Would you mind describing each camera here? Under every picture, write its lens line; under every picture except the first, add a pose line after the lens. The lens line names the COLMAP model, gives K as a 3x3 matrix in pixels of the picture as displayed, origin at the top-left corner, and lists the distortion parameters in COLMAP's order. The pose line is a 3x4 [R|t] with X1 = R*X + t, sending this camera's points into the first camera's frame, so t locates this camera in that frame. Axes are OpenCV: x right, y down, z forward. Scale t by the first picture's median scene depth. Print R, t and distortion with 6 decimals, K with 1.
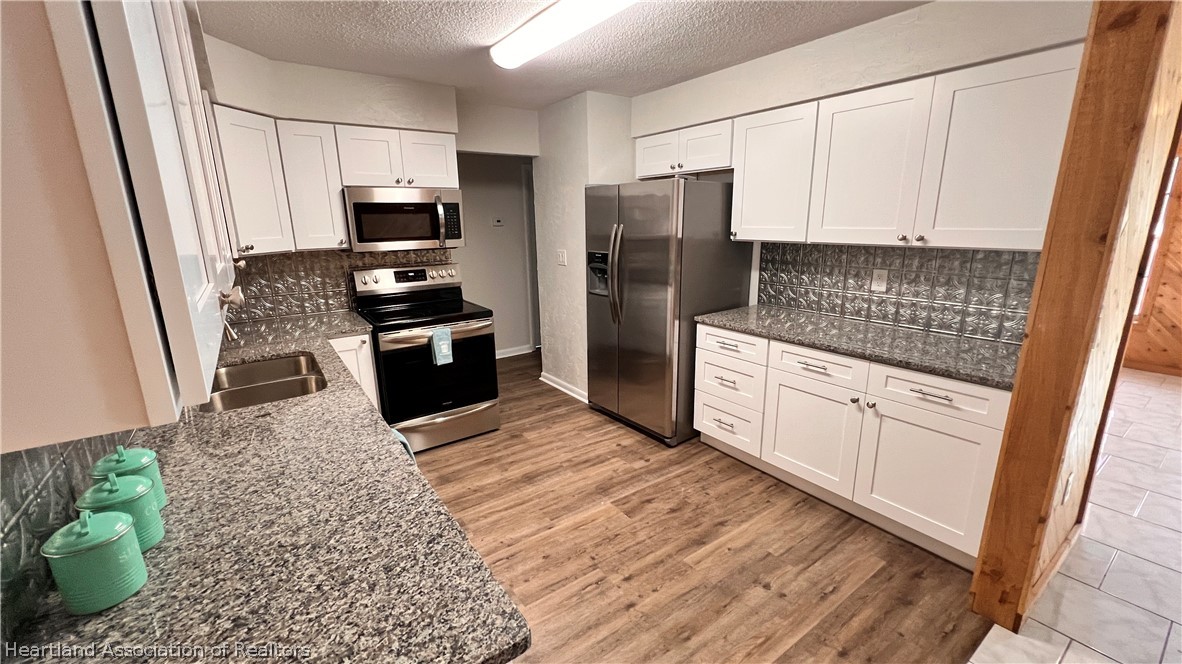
lens RADIAL K [[476.4, 0, 589.3], [0, 476.4, 331.9], [0, 0, 1]] dist [0.000617, -0.000164]
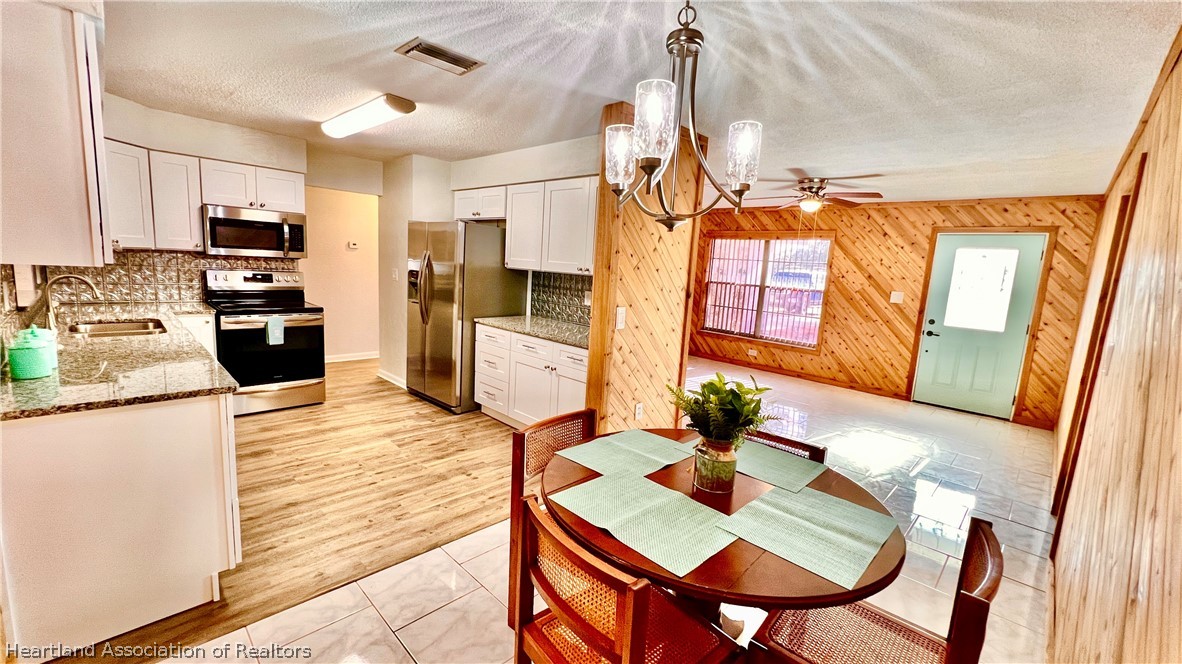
lens RADIAL K [[478.6, 0, 592.5], [0, 478.6, 333.1], [0, 0, 1]] dist [-0.002352, 0.000351]
pose [[0.980666, 0.051316, 0.188843, 0.290138], [-0.034809, 0.995359, -0.089714, 0.122687], [-0.192570, 0.081406, 0.977901, -0.440326]]
